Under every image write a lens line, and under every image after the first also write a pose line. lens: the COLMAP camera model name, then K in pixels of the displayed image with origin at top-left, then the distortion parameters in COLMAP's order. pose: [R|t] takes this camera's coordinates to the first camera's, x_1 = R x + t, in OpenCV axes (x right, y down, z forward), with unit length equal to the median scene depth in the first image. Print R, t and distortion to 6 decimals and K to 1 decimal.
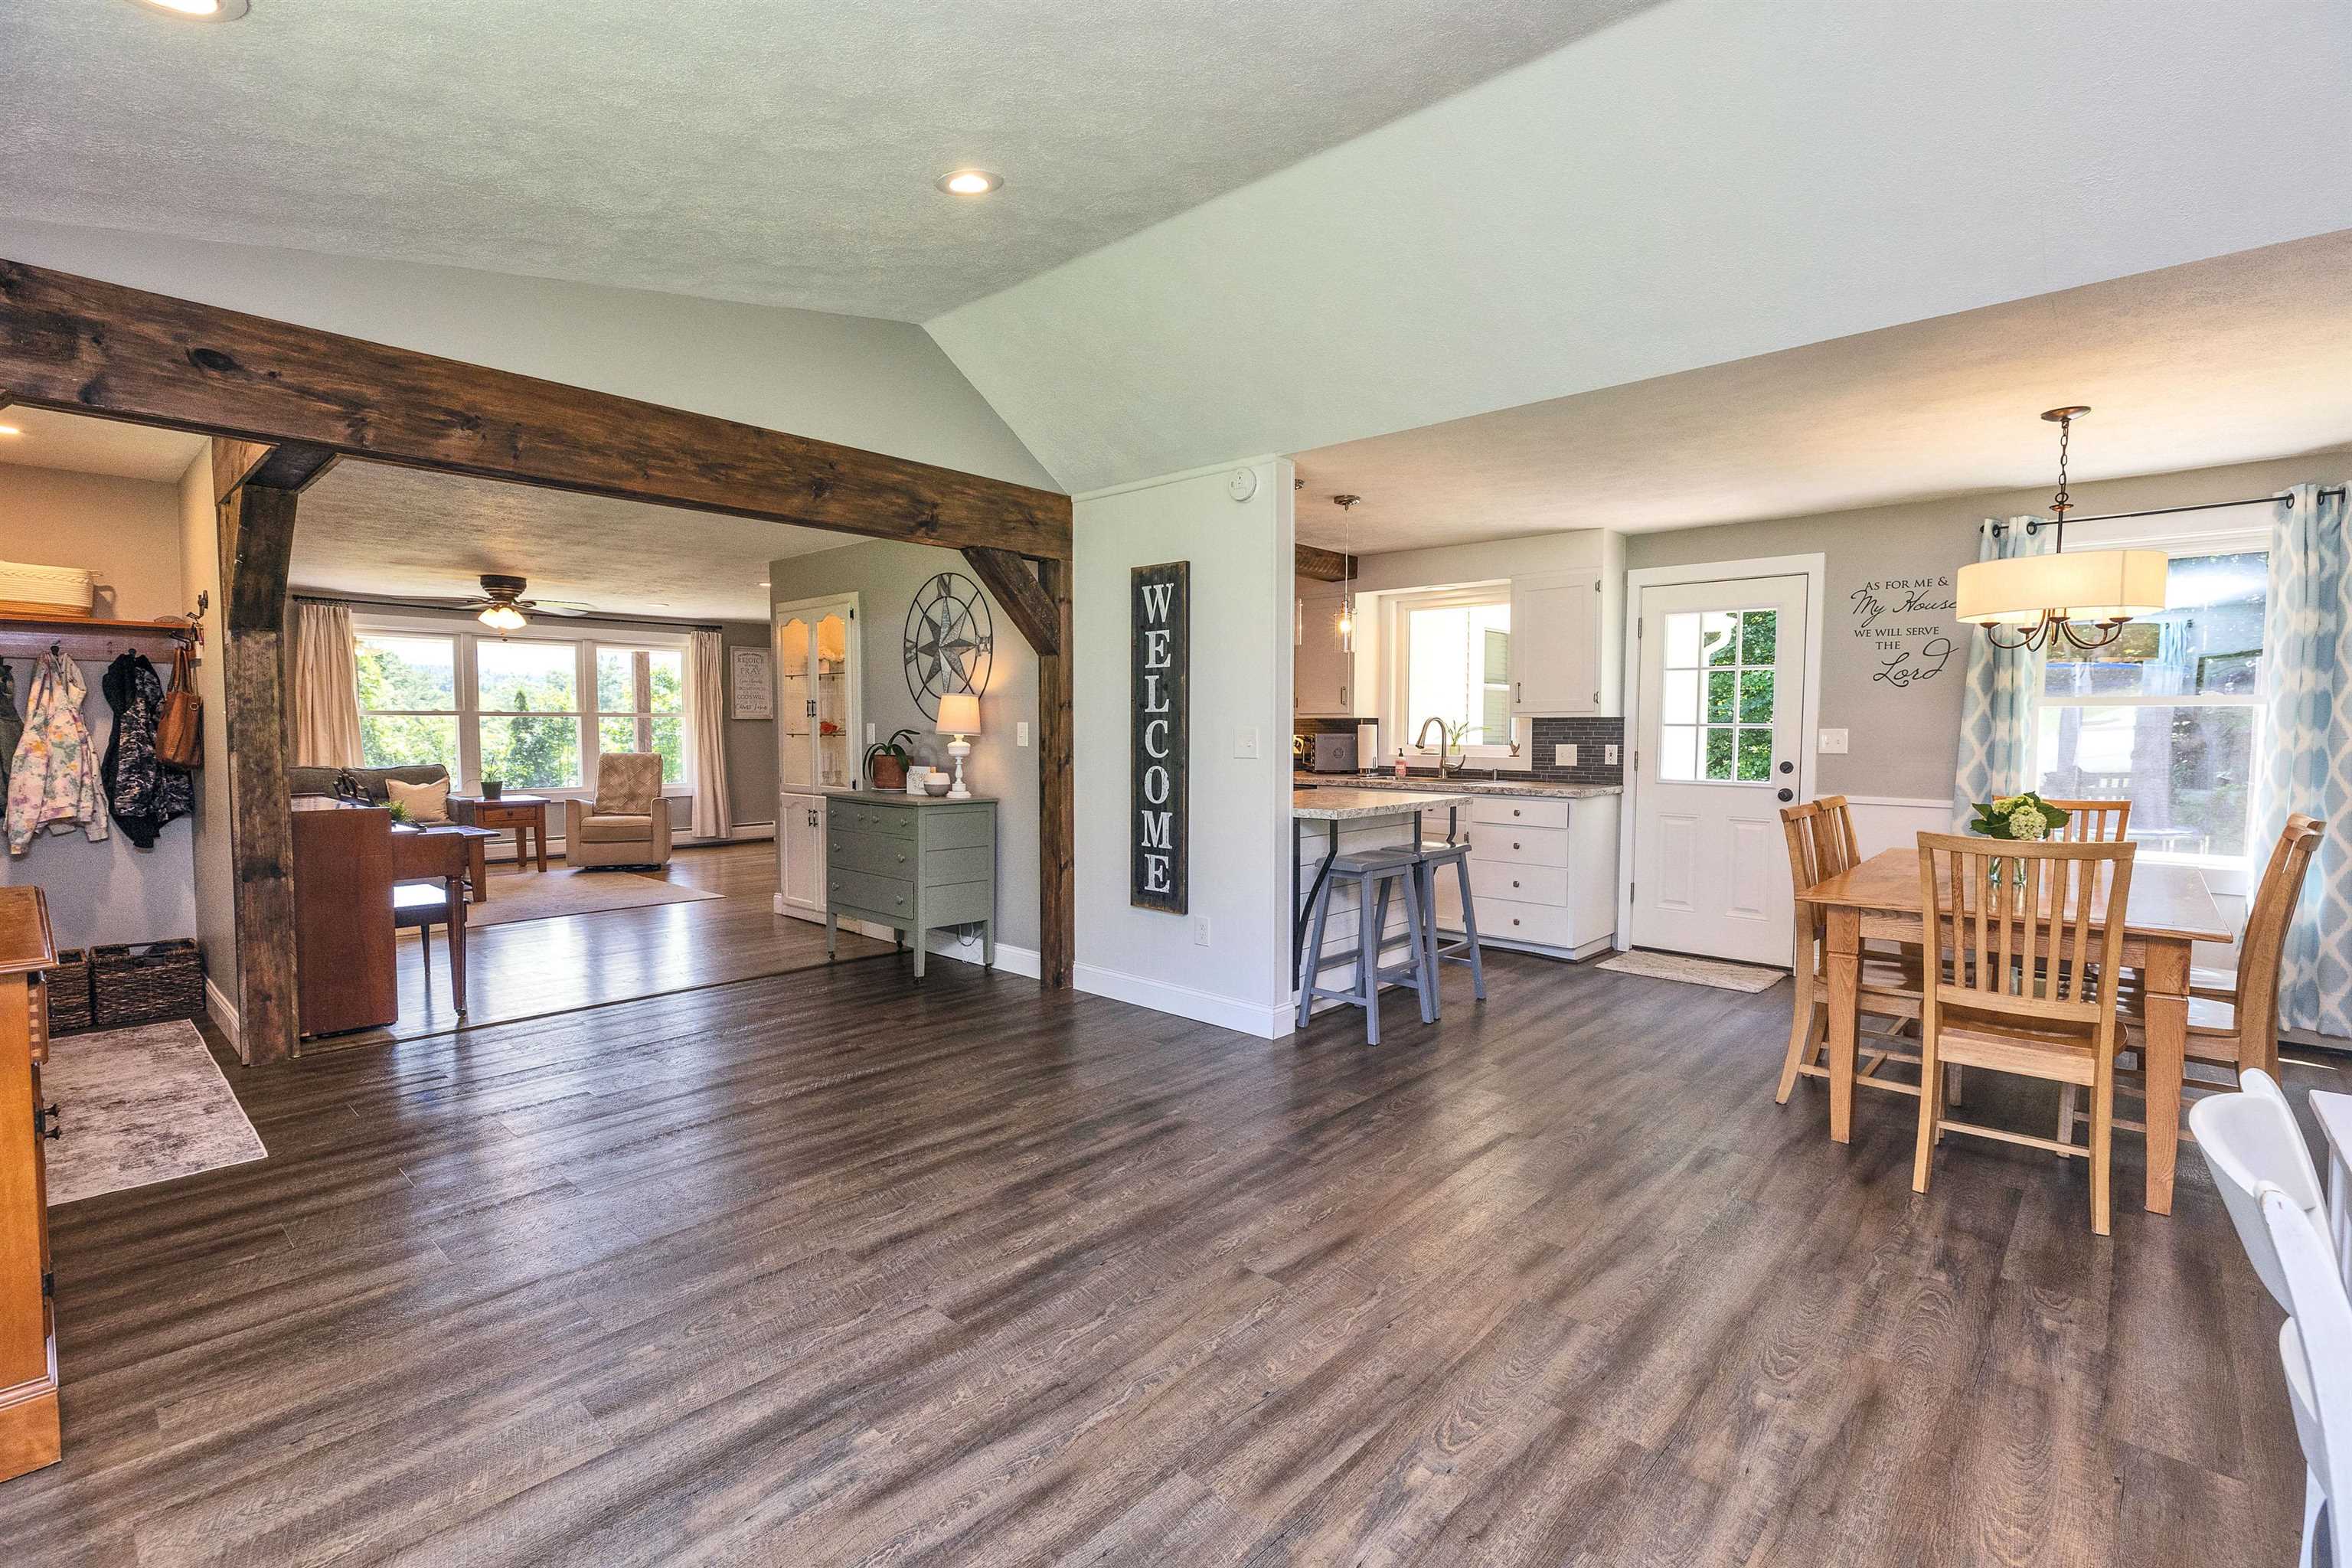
lens RADIAL K [[1053.9, 0, 1174.5], [0, 1053.9, 781.6], [0, 0, 1]] dist [0.006293, -0.000240]
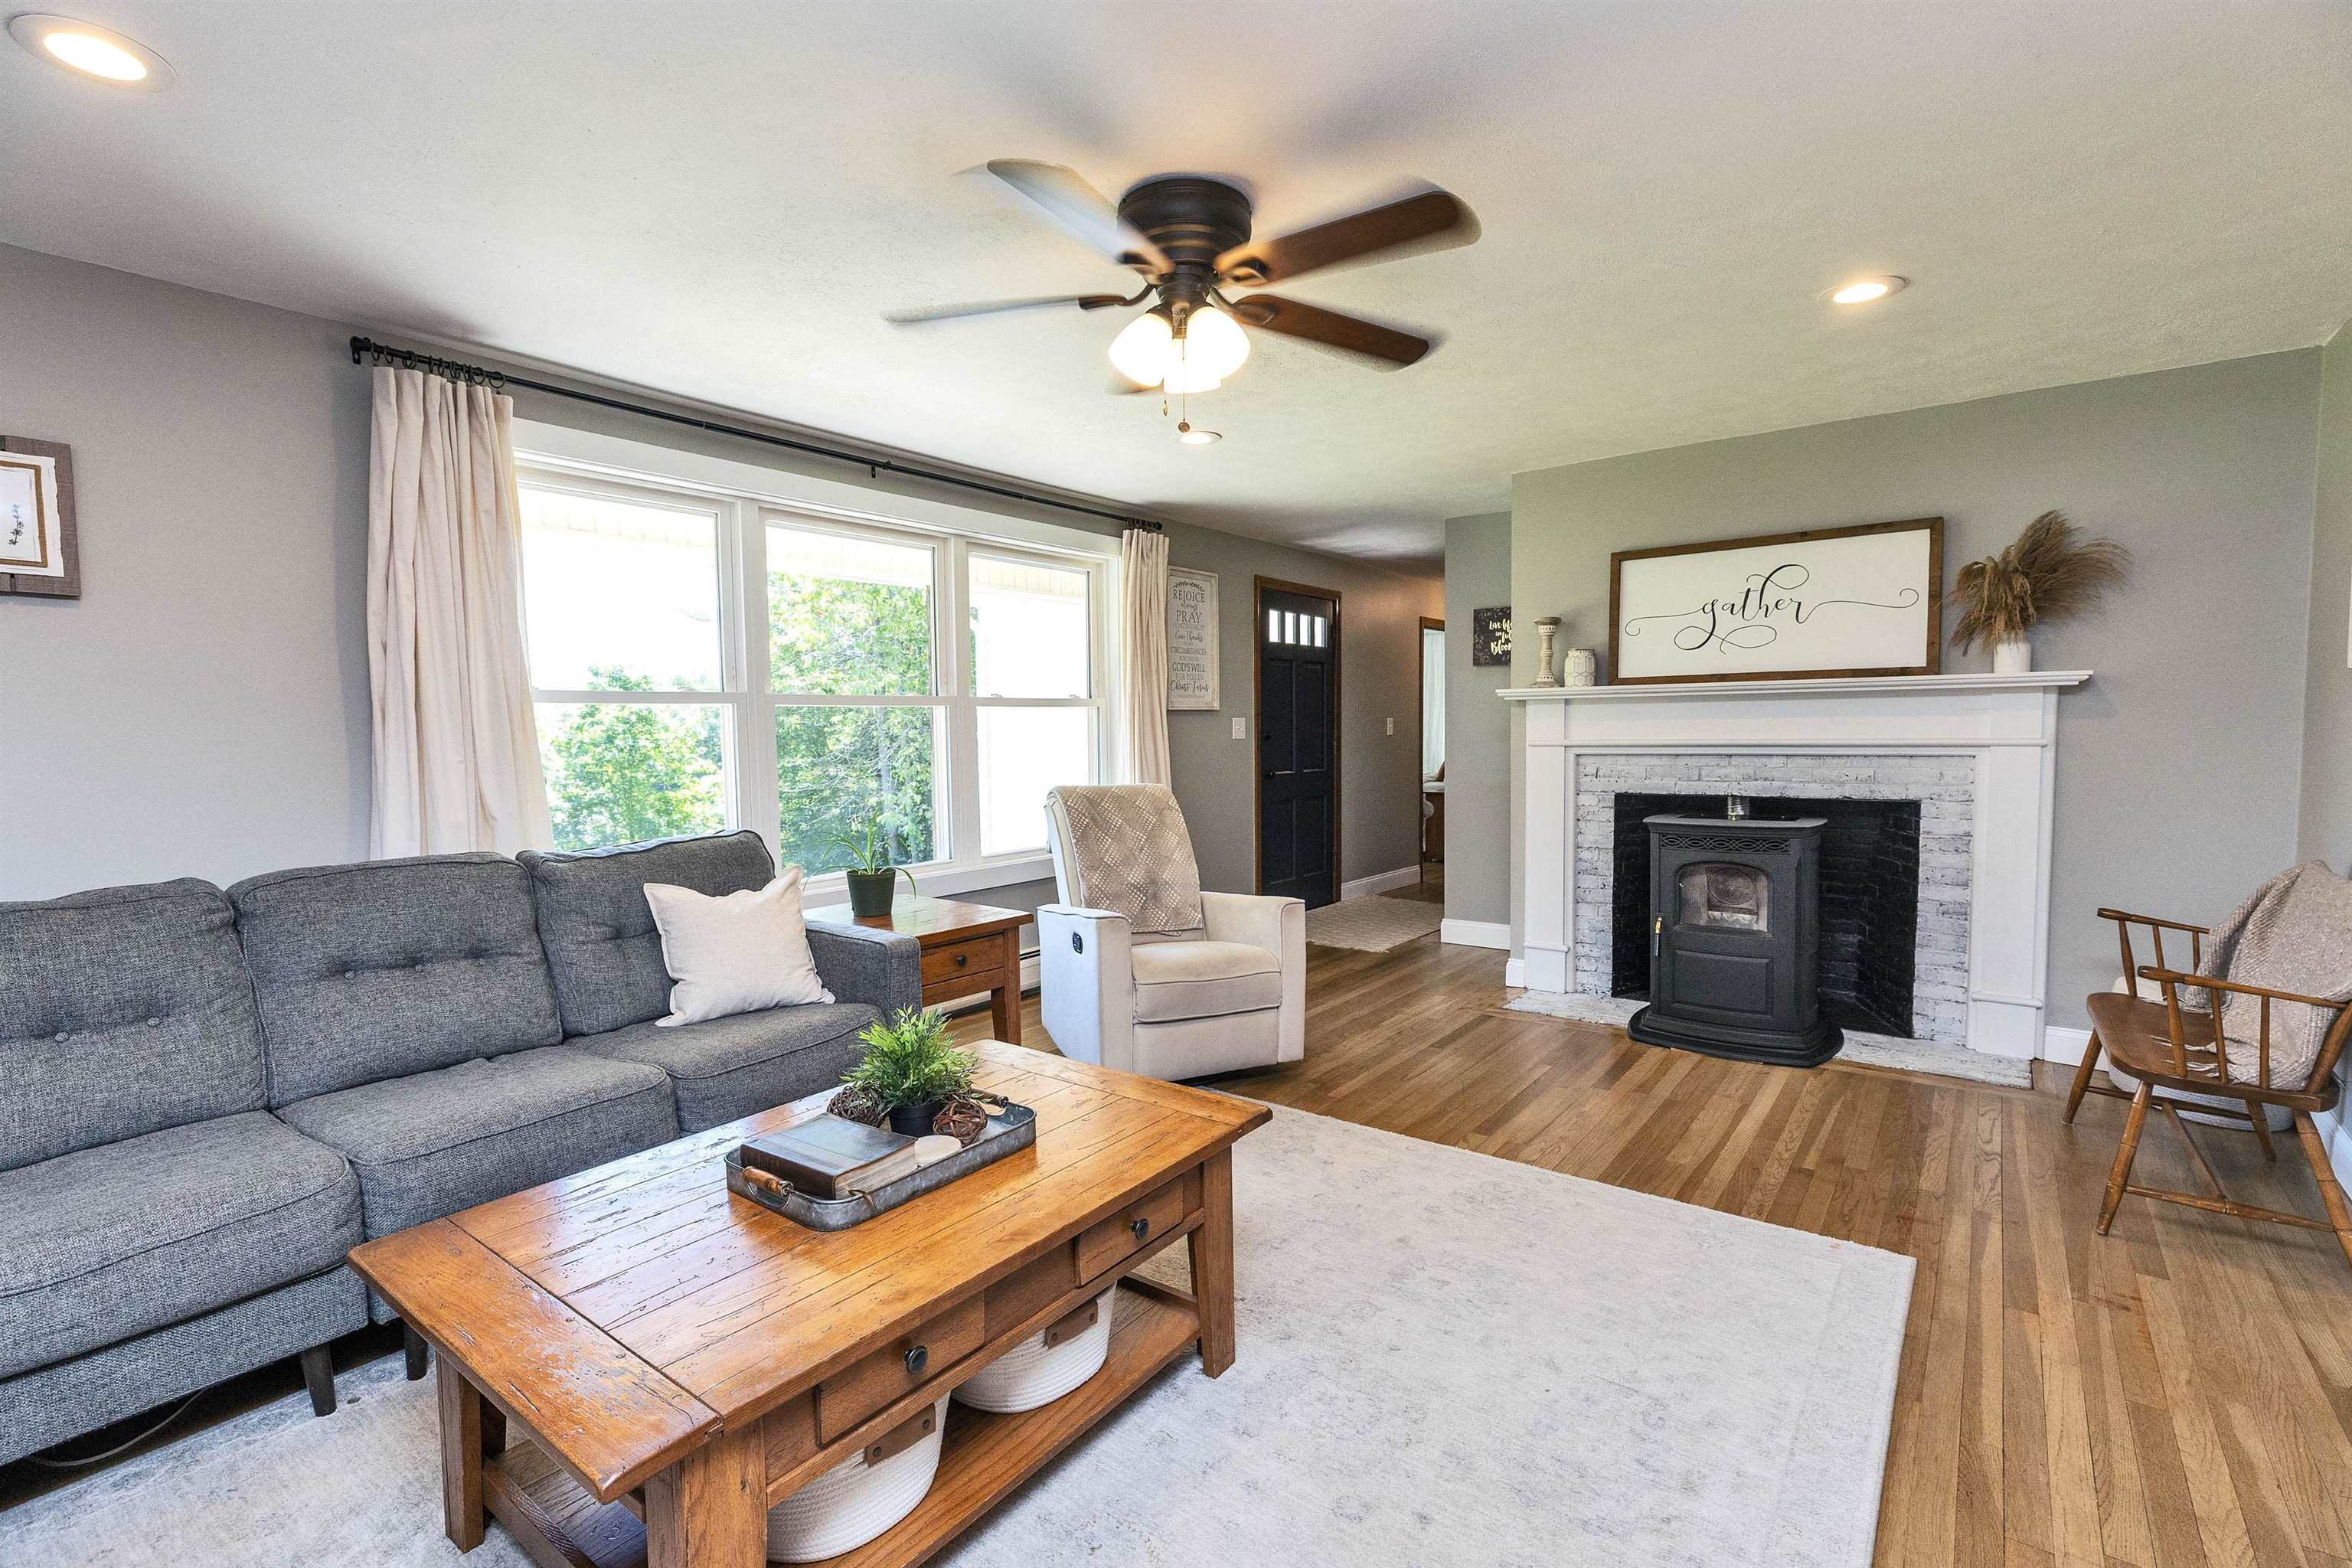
lens RADIAL K [[1053.9, 0, 1176.7], [0, 1053.9, 784.5], [0, 0, 1]] dist [0.006293, -0.000240]
pose [[0.995719, -0.018994, 0.090461, -0.142753], [0.019019, 0.999819, 0.000586, -0.007359], [-0.090455, 0.001137, 0.995900, 0.151860]]
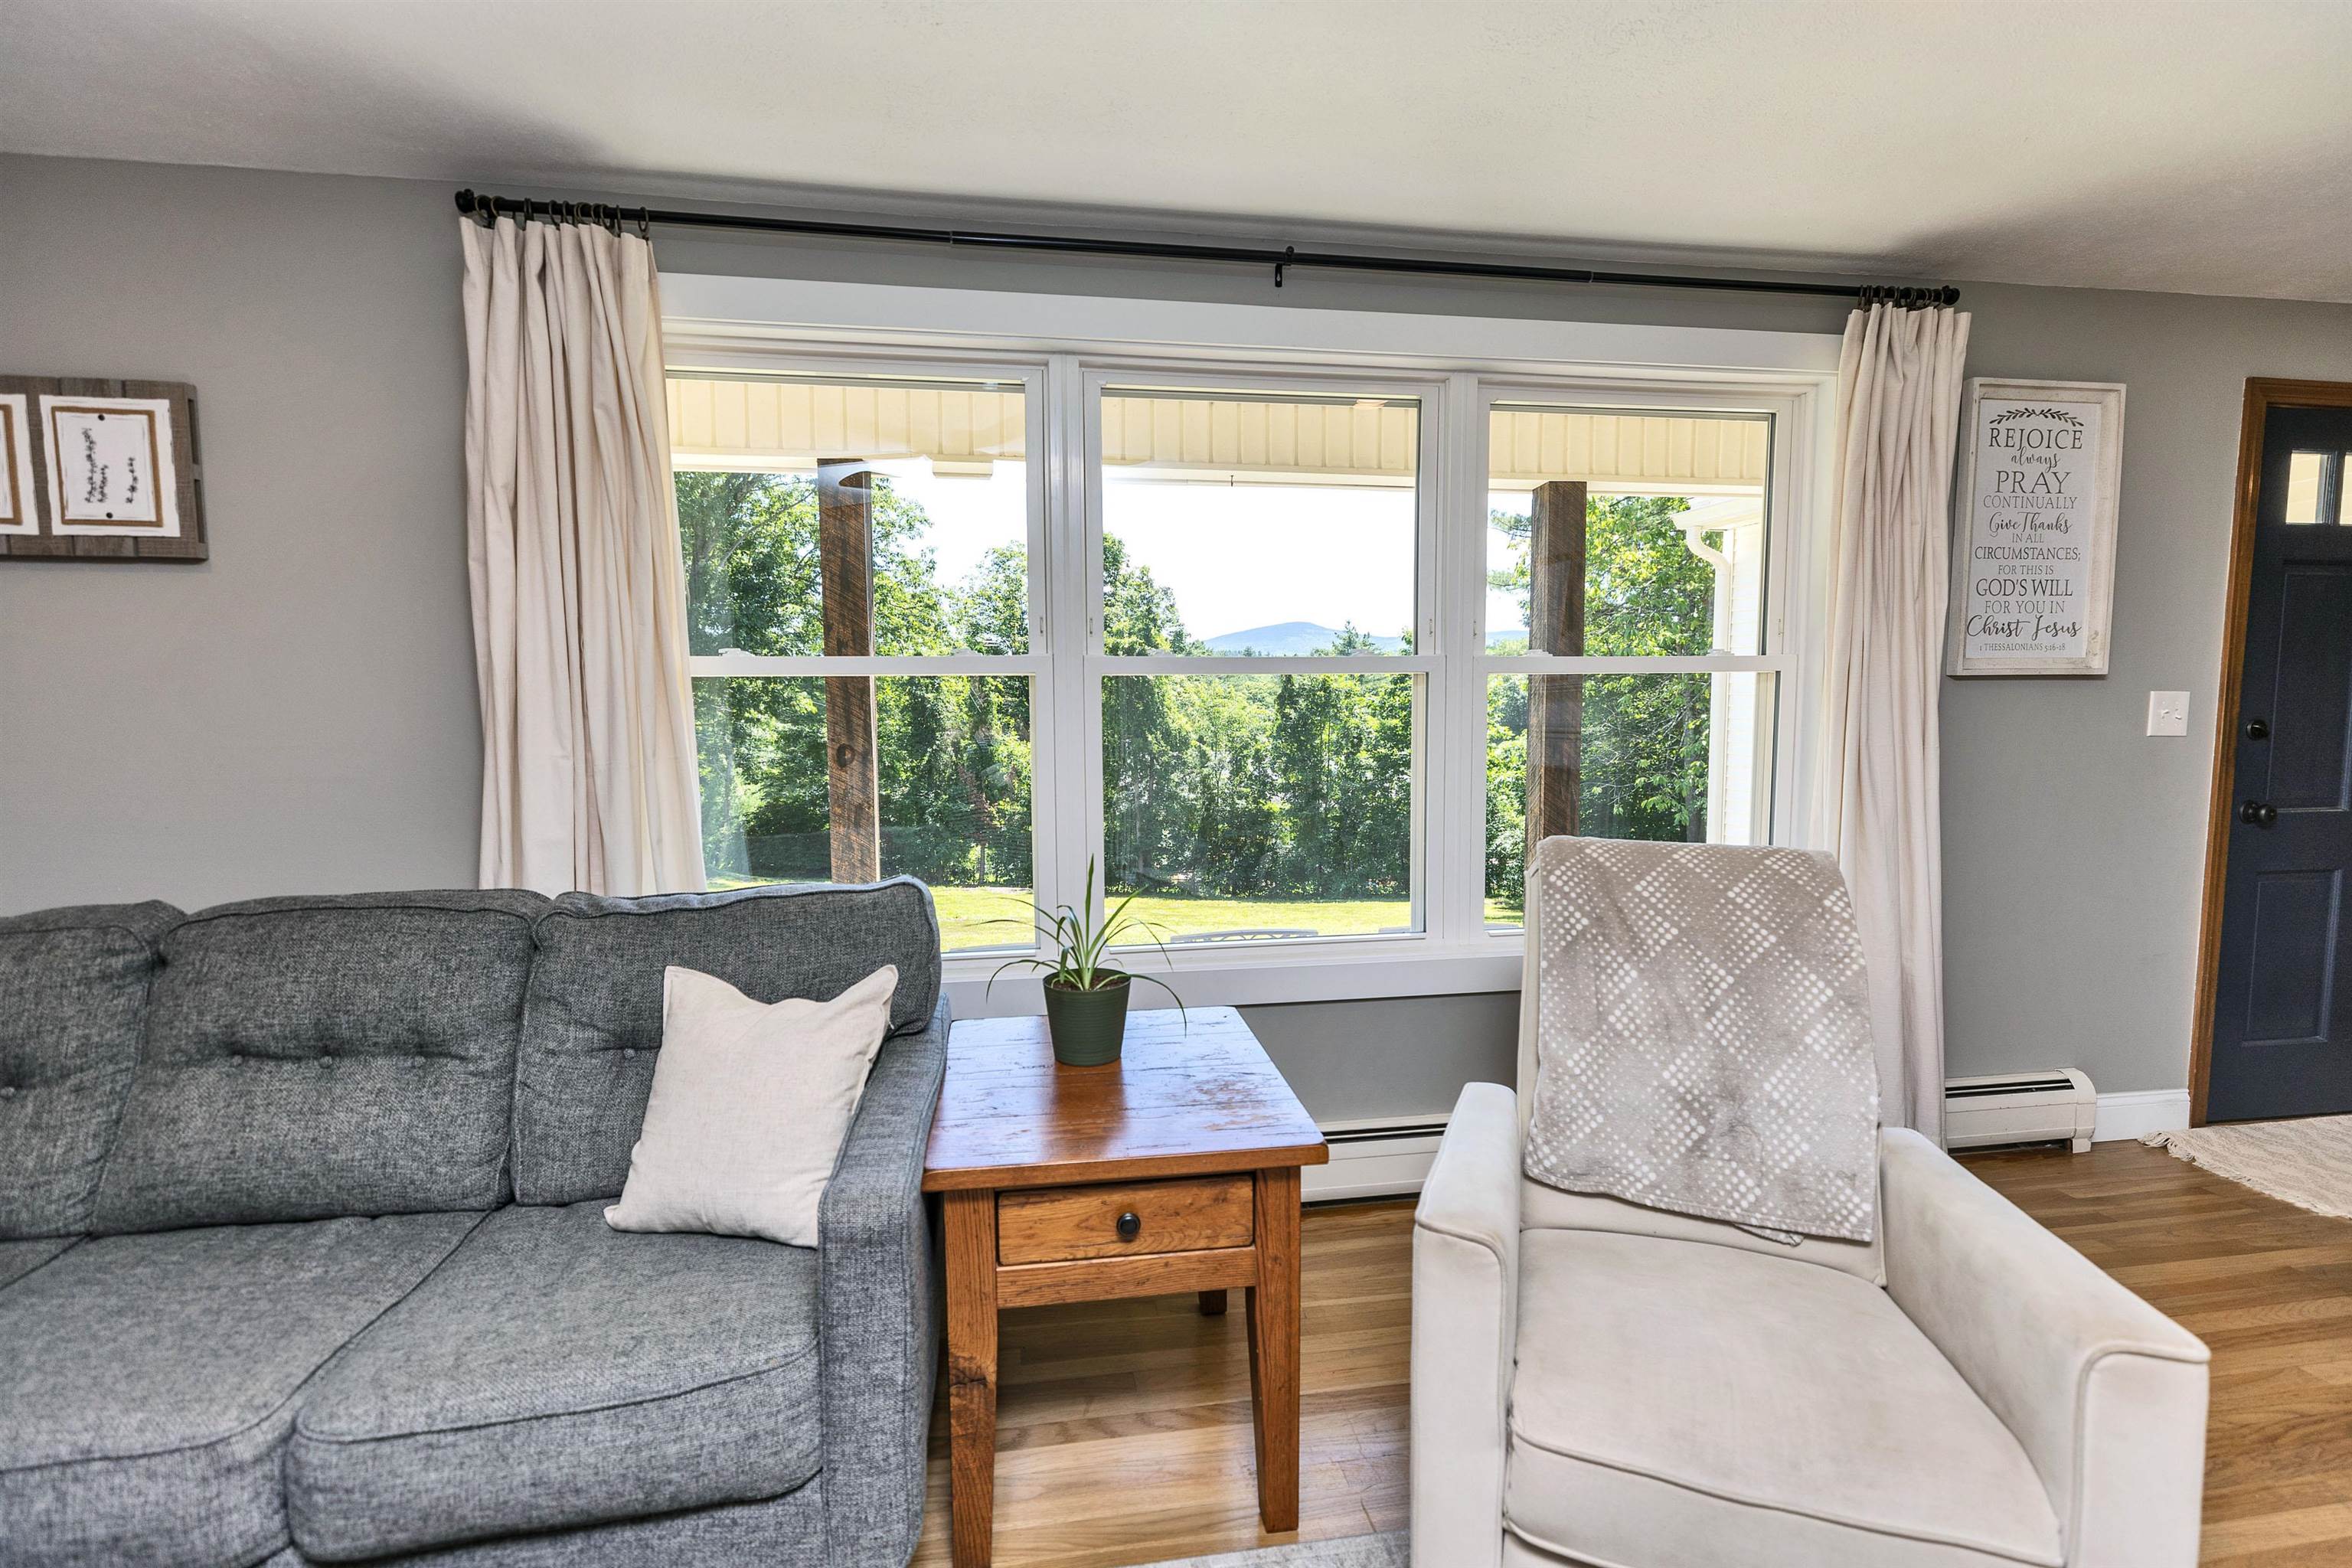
lens RADIAL K [[1053.9, 0, 1173.2], [0, 1053.9, 778.8], [0, 0, 1]] dist [0.006293, -0.000240]
pose [[0.787602, 0.041319, -0.614798, -0.126542], [-0.027427, 0.999111, 0.032011, -0.011726], [0.615574, -0.008350, 0.788035, 0.211964]]
